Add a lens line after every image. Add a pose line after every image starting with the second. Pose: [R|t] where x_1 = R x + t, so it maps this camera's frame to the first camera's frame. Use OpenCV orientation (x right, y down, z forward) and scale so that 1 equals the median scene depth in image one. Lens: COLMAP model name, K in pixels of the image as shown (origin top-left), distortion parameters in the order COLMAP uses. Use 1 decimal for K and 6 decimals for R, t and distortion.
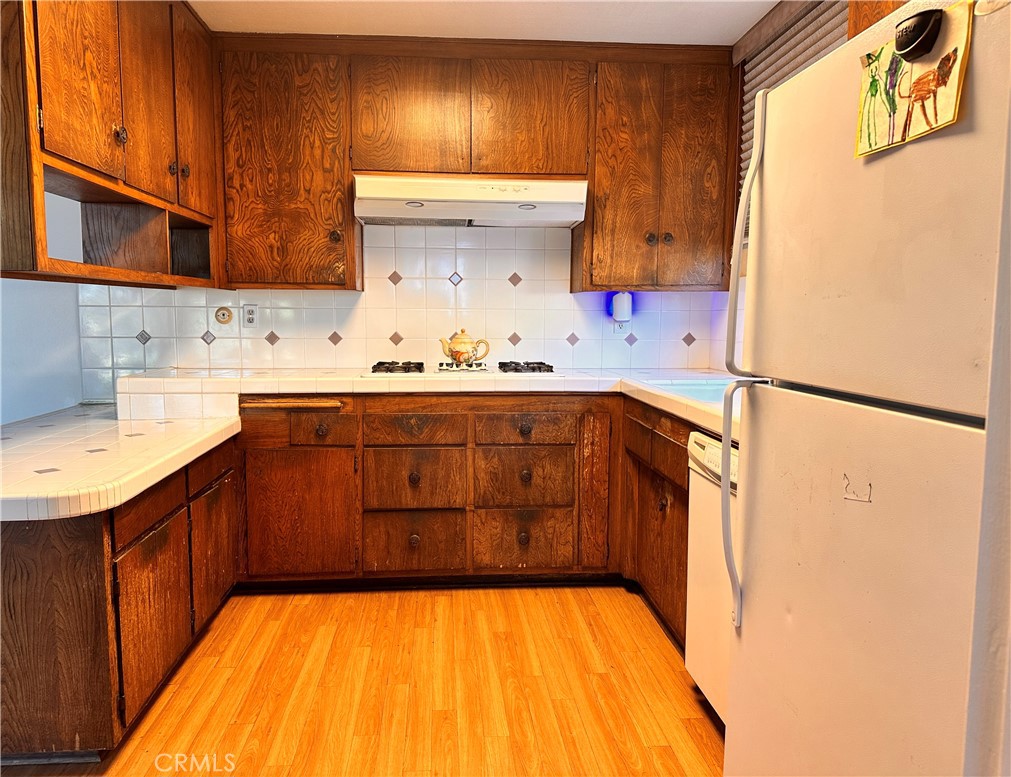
lens RADIAL K [[723.1, 0, 506.0], [0, 723.1, 385.9], [0, 0, 1]] dist [0.132007, -0.212014]
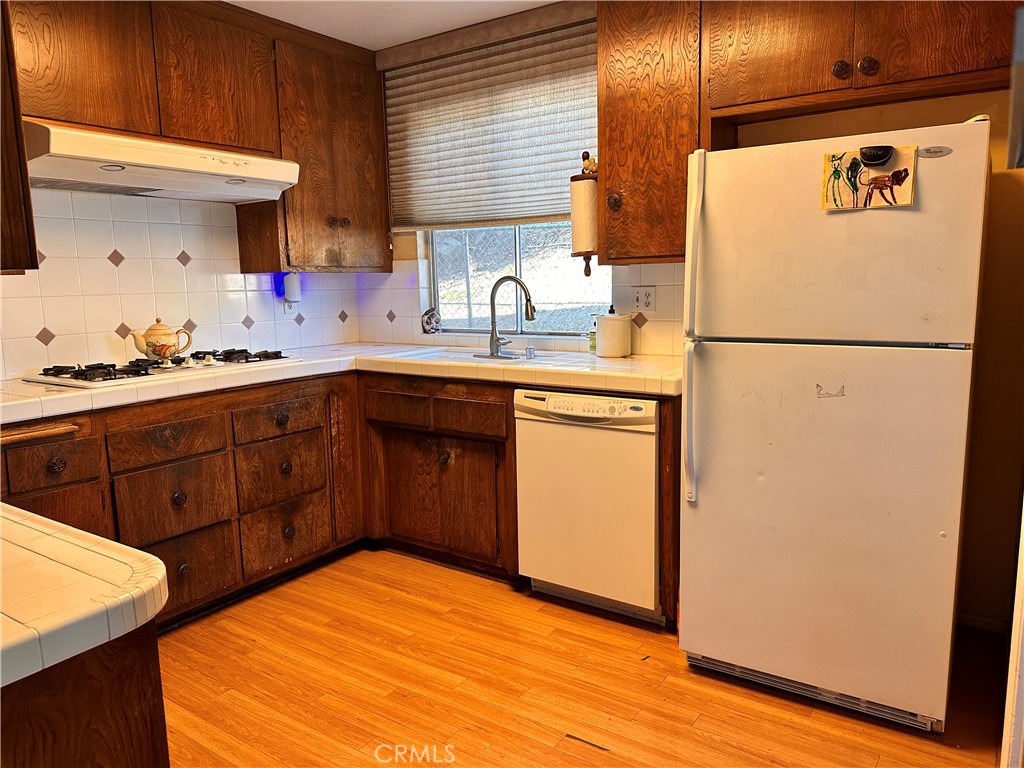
lens RADIAL K [[711.9, 0, 512.0], [0, 711.9, 384.0], [0, 0, 1]] dist [0.077111, -0.129040]
pose [[0.624938, -0.130988, 0.769607, -0.505105], [0.097618, 0.991197, 0.089435, -0.041587], [-0.774547, 0.019236, 0.632224, 0.167672]]
